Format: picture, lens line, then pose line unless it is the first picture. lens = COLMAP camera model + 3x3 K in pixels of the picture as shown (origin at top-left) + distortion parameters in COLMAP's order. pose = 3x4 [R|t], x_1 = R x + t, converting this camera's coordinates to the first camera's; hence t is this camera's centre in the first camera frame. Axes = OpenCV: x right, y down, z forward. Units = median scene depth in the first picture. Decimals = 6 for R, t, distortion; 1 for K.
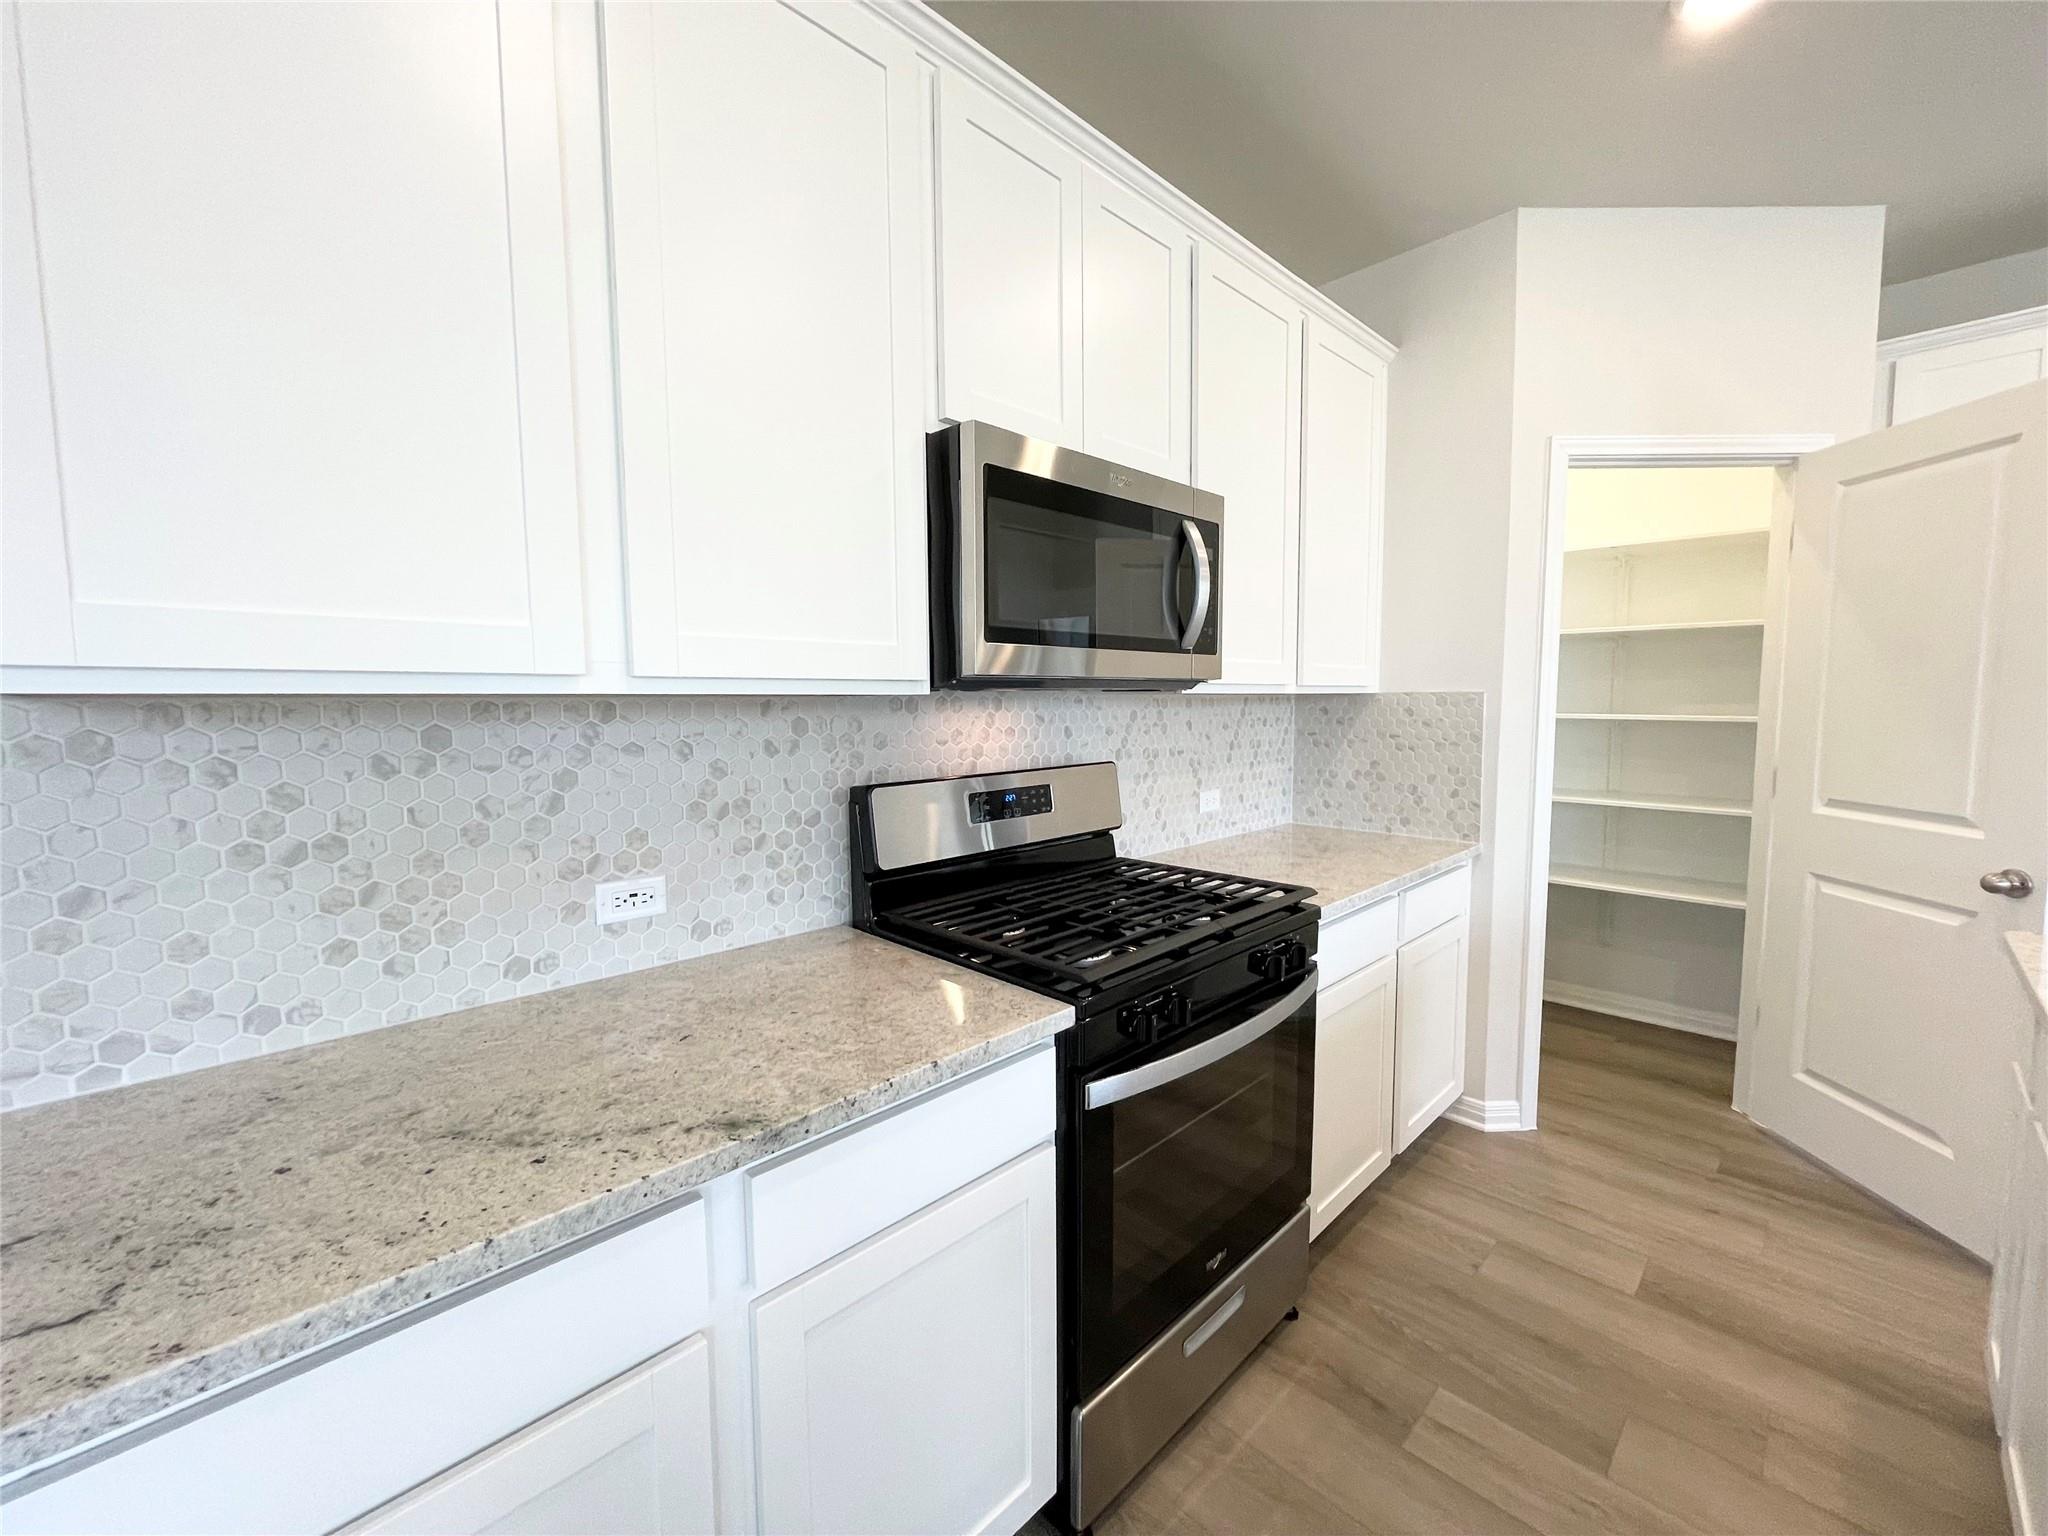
lens RADIAL K [[826.6, 0, 1024.0], [0, 826.6, 768.0], [0, 0, 1]] dist [-0.000730, -0.000858]
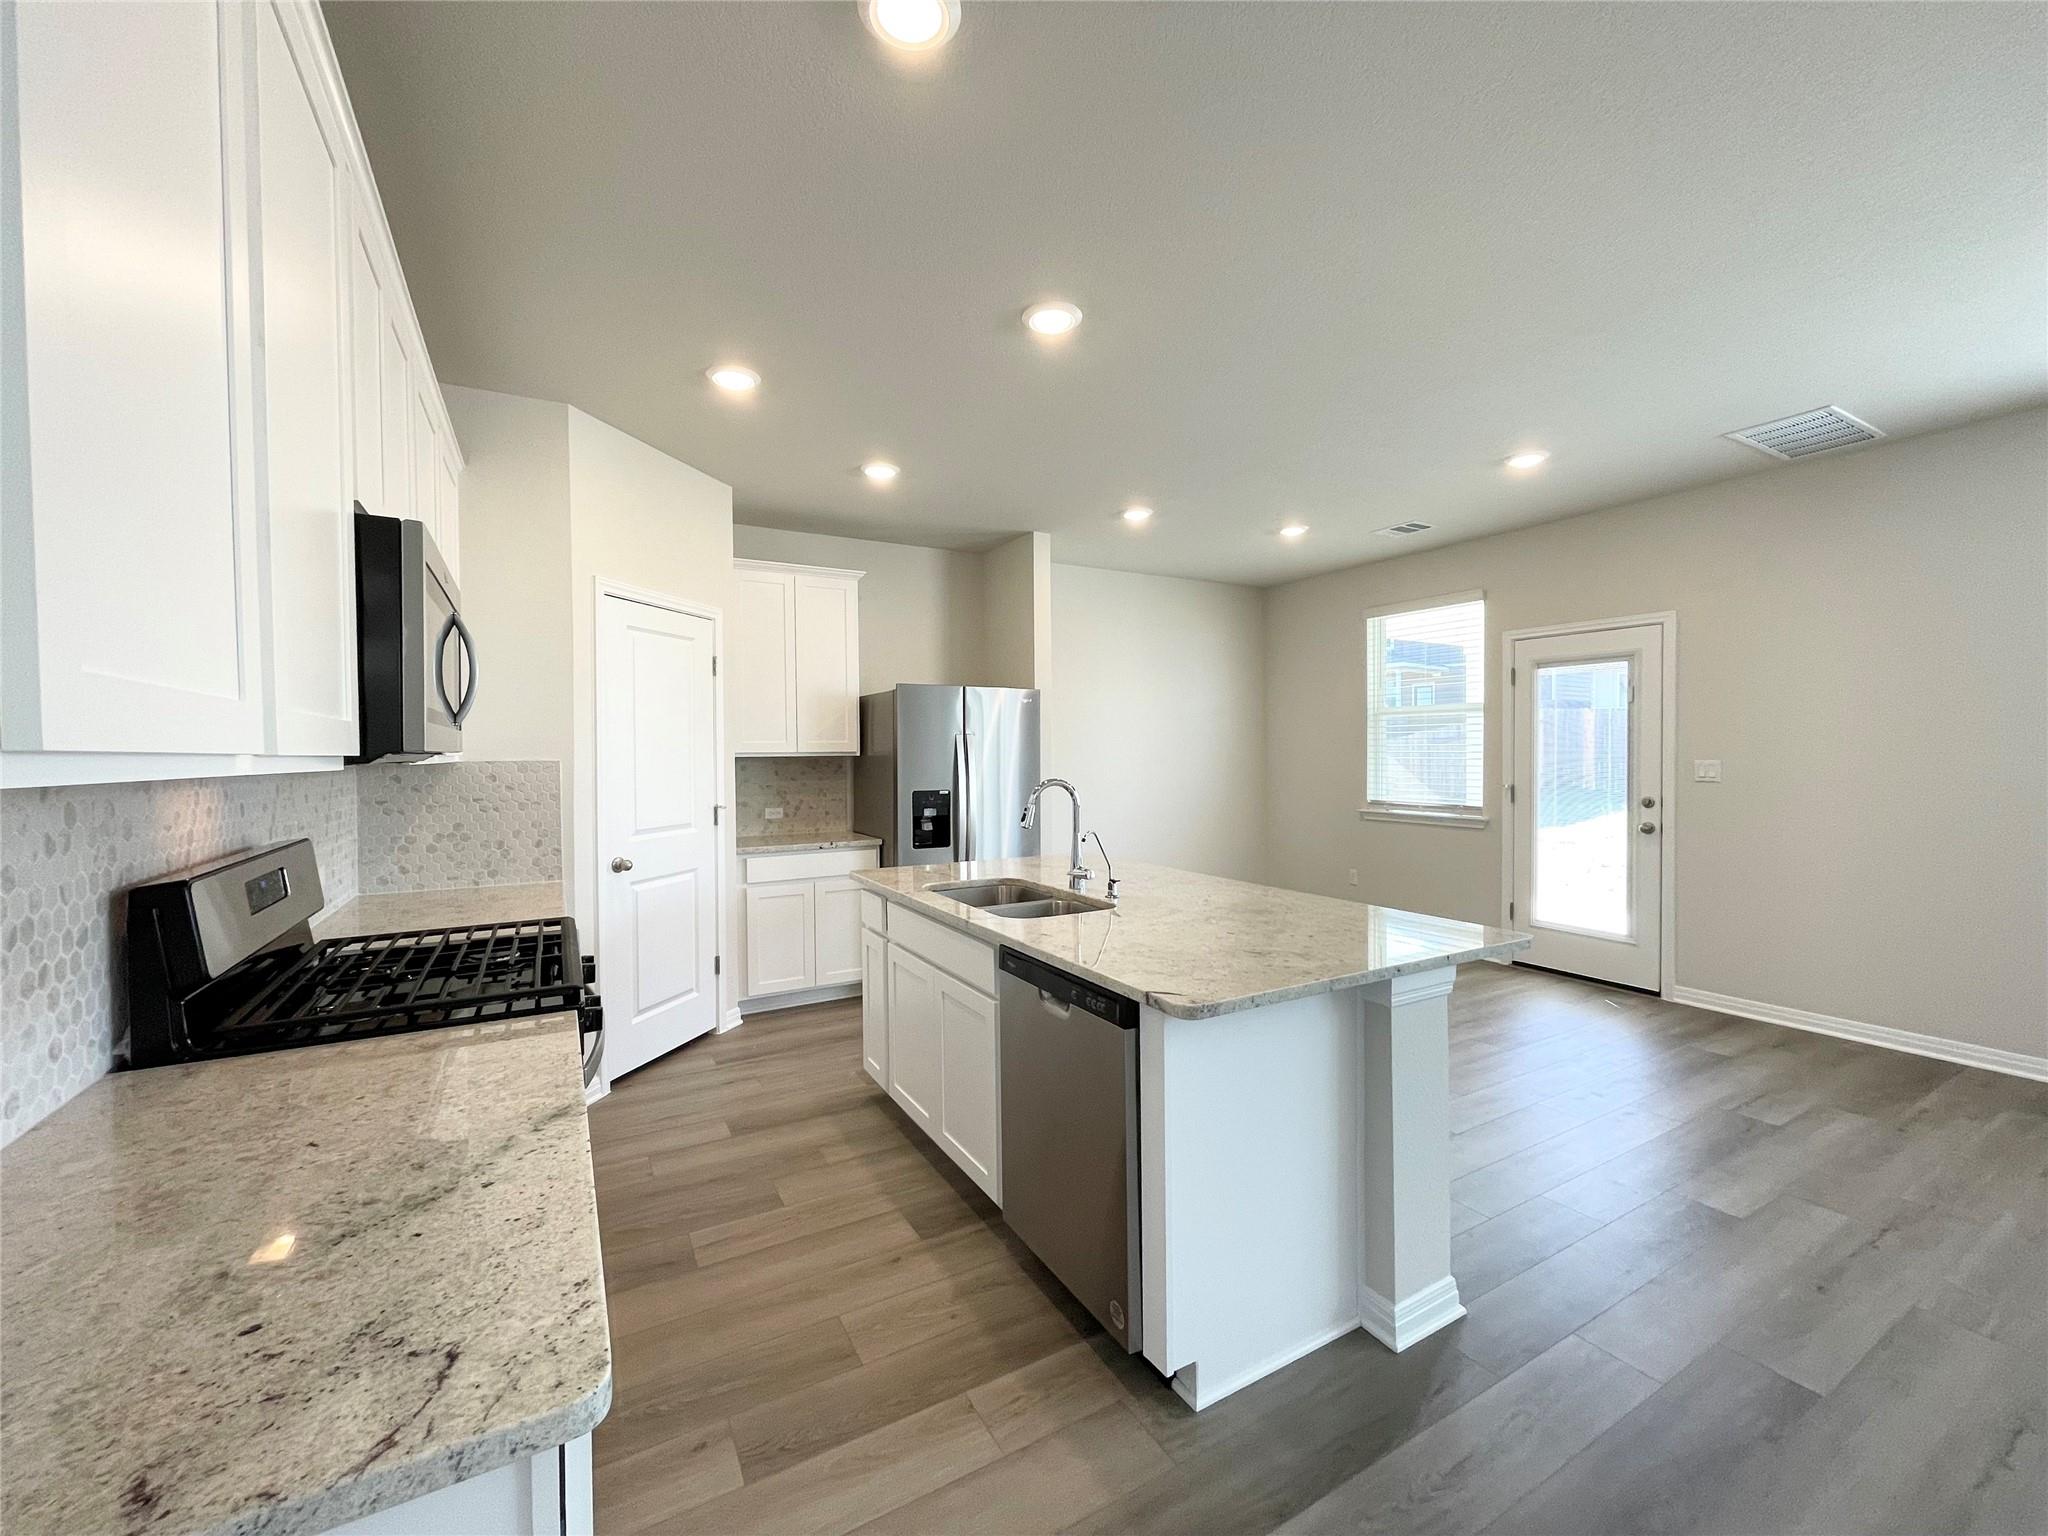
lens RADIAL K [[826.6, 0, 1024.0], [0, 826.6, 768.0], [0, 0, 1]] dist [-0.000730, -0.000858]
pose [[0.259193, -0.012154, 0.965749, -0.750117], [0.085177, 0.996312, -0.010322, -0.010733], [-0.962062, 0.084935, 0.259272, -0.027340]]
